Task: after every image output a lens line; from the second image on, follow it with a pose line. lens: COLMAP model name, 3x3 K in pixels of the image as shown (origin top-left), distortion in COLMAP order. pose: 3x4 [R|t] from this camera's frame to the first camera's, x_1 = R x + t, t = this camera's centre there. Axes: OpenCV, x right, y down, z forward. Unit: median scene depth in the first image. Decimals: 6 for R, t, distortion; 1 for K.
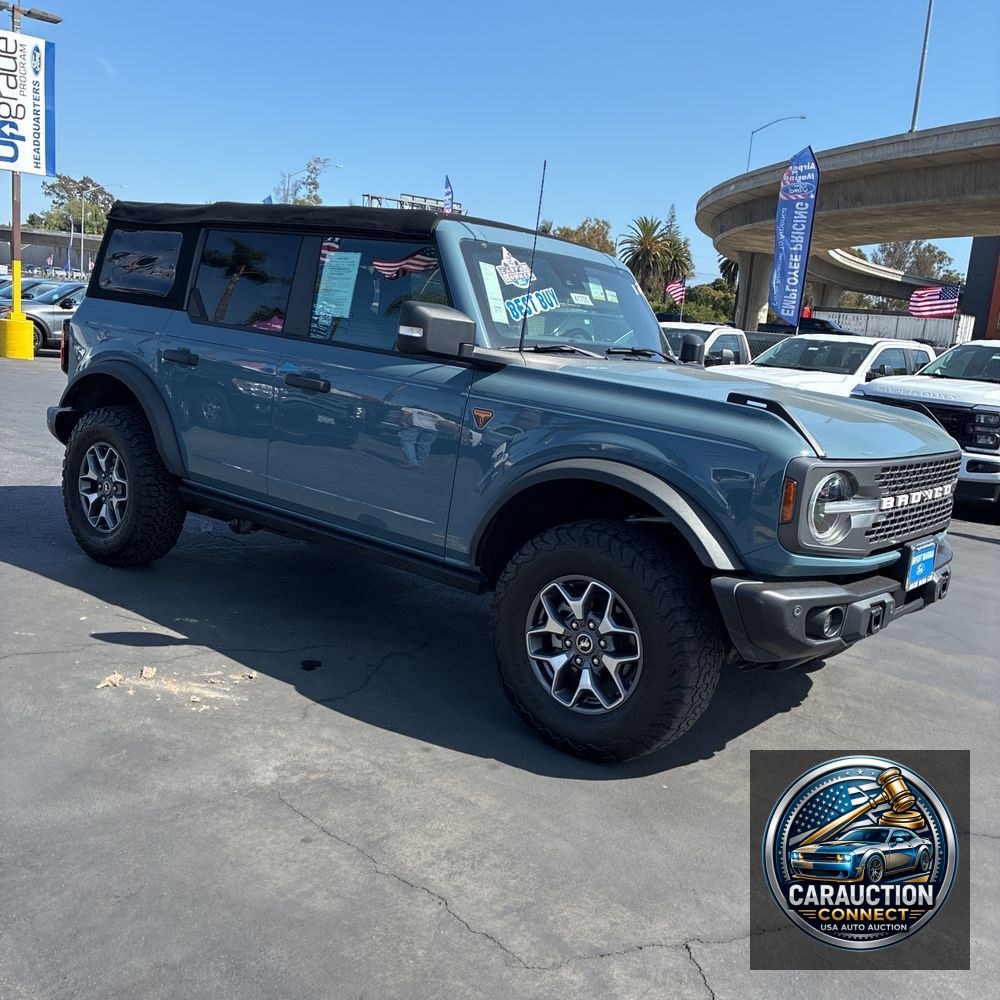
lens RADIAL K [[1009.1, 0, 500.5], [0, 1009.1, 490.3], [0, 0, 1]] dist [0.022655, 0.000000]
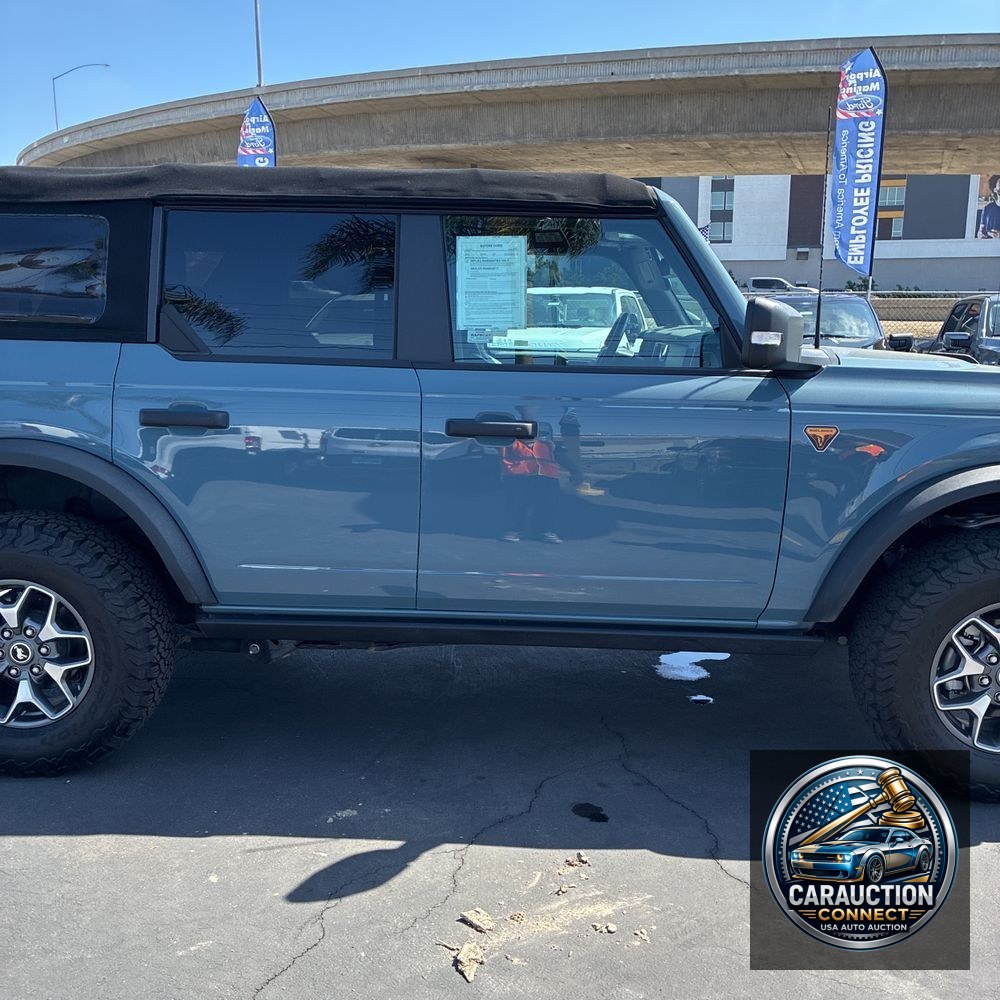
lens RADIAL K [[1009.1, 0, 496.2], [0, 1009.1, 494.3], [0, 0, 1]] dist [0.022655, 0.000000]
pose [[0.803686, -0.191481, 0.563404, -0.504596], [0.165952, 0.981371, 0.096805, -0.109576], [-0.571444, 0.015697, 0.820491, 0.367010]]
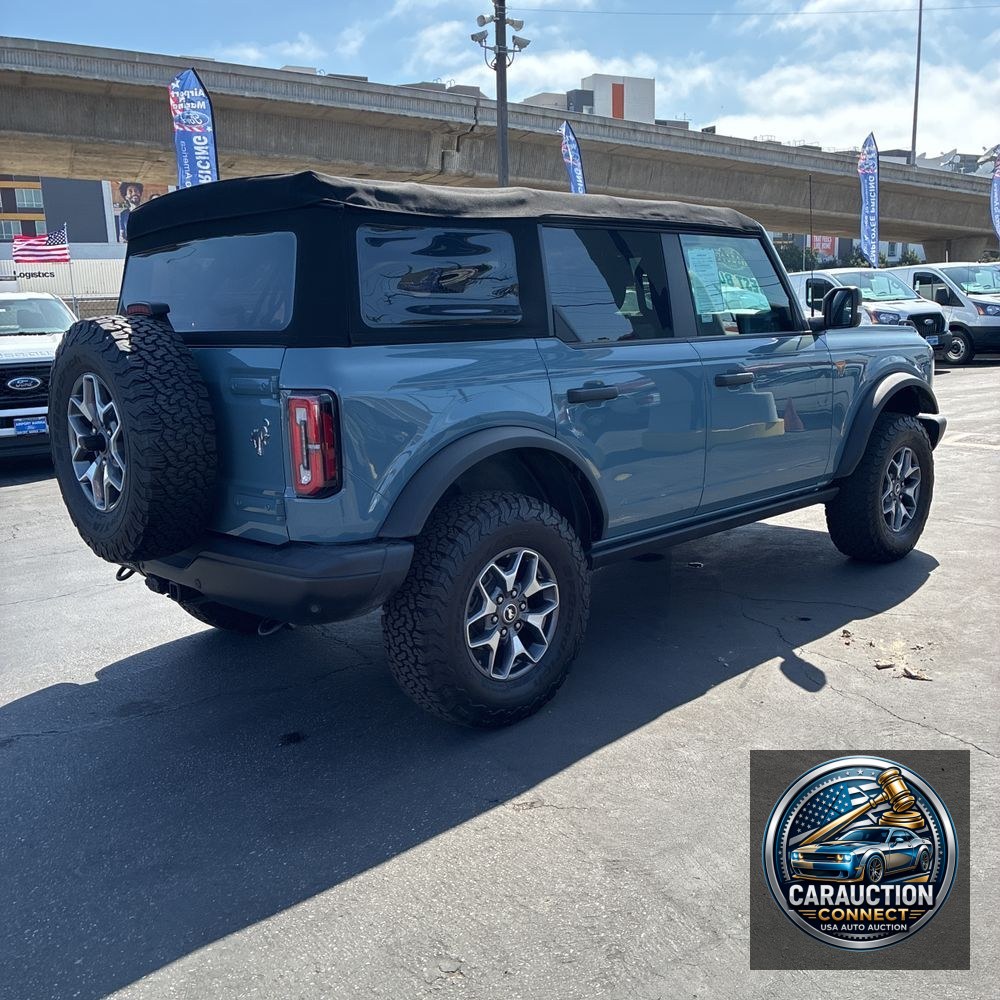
lens RADIAL K [[1009.1, 0, 472.2], [0, 1009.1, 495.4], [0, 0, 1]] dist [0.022655, 0.000000]
pose [[0.144448, -0.281564, 0.948608, -1.059843], [0.210880, 0.945398, 0.248500, -0.261900], [-0.966781, 0.164147, 0.195937, 0.921088]]
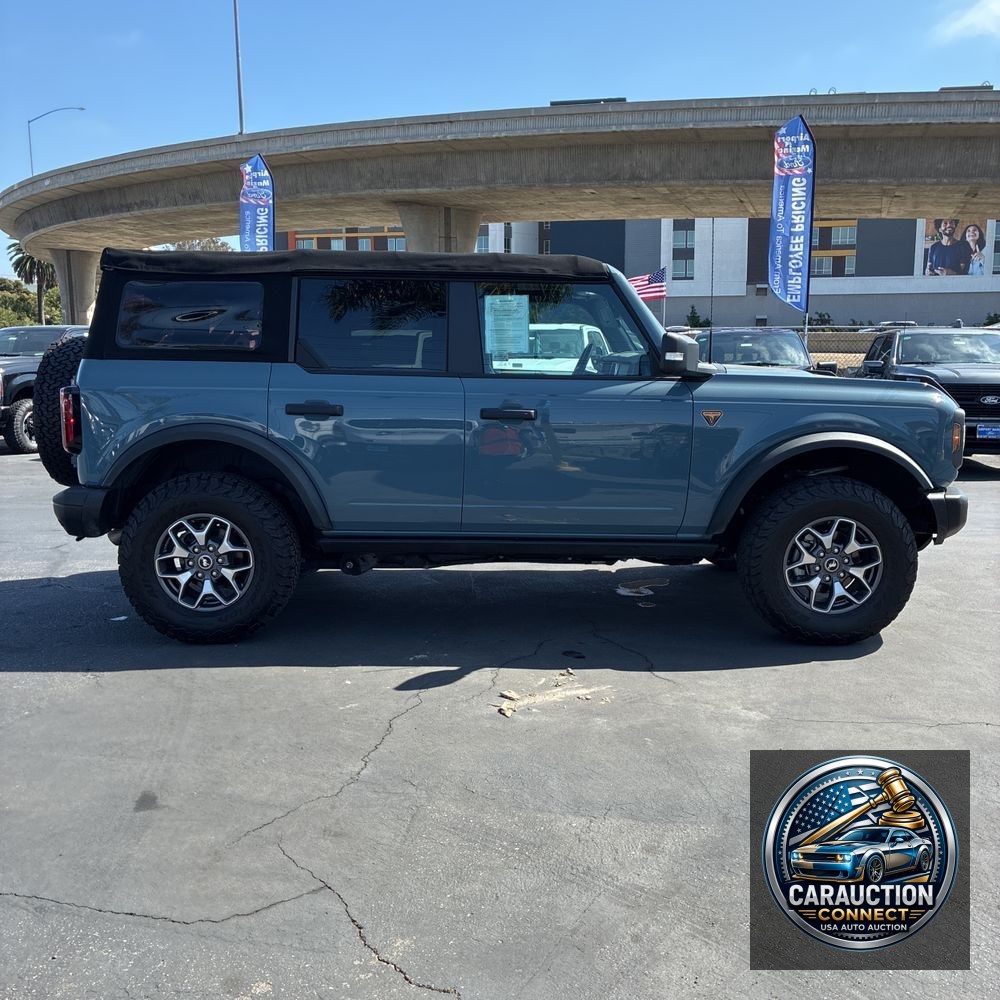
lens RADIAL K [[1009.1, 0, 508.3], [0, 1009.1, 479.9], [0, 0, 1]] dist [0.022655, 0.000000]
pose [[0.777640, -0.172843, 0.604485, -0.750923], [0.174239, 0.983056, 0.056940, -0.083579], [-0.604084, 0.061046, 0.794579, 0.103544]]
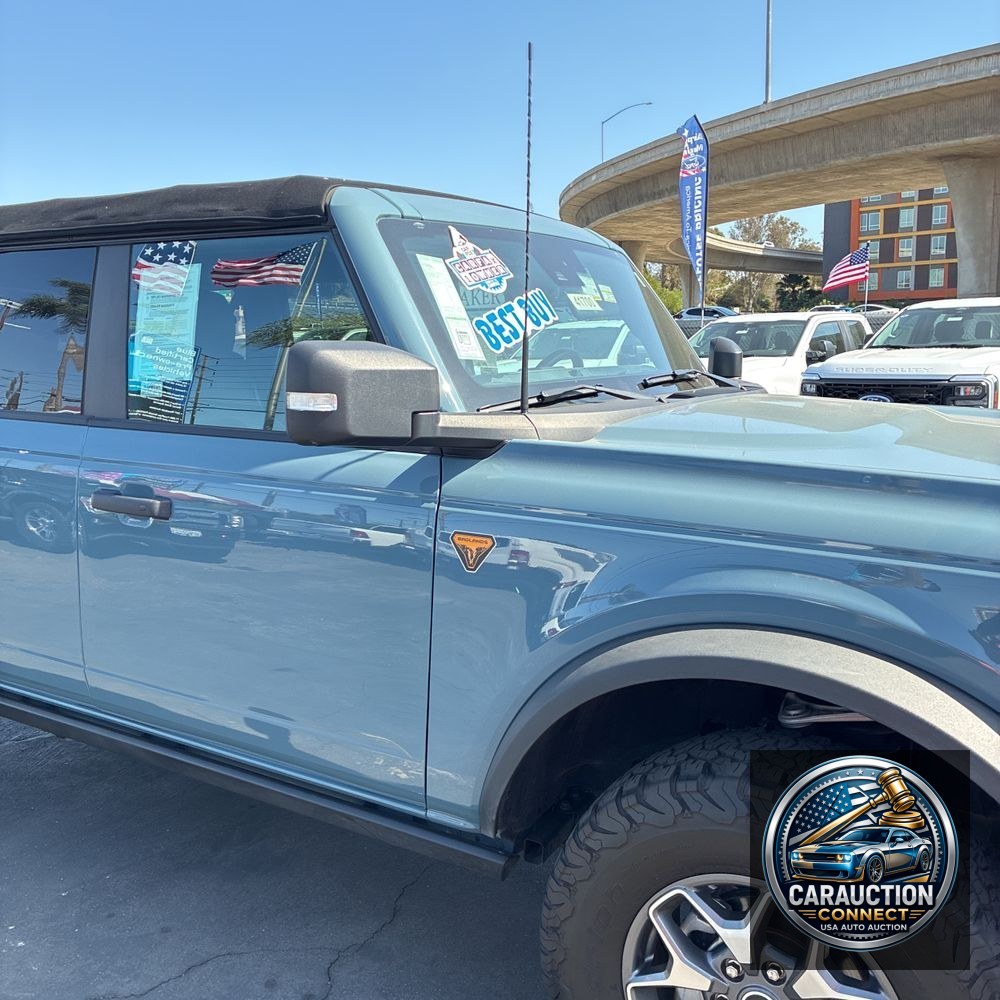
lens RADIAL K [[1009.1, 0, 486.6], [0, 1009.1, 491.7], [0, 0, 1]] dist [0.022655, 0.000000]
pose [[0.987895, -0.125938, 0.090570, -0.039865], [0.126627, 0.991949, -0.001879, -0.074342], [-0.089604, 0.013325, 0.995888, 0.363117]]
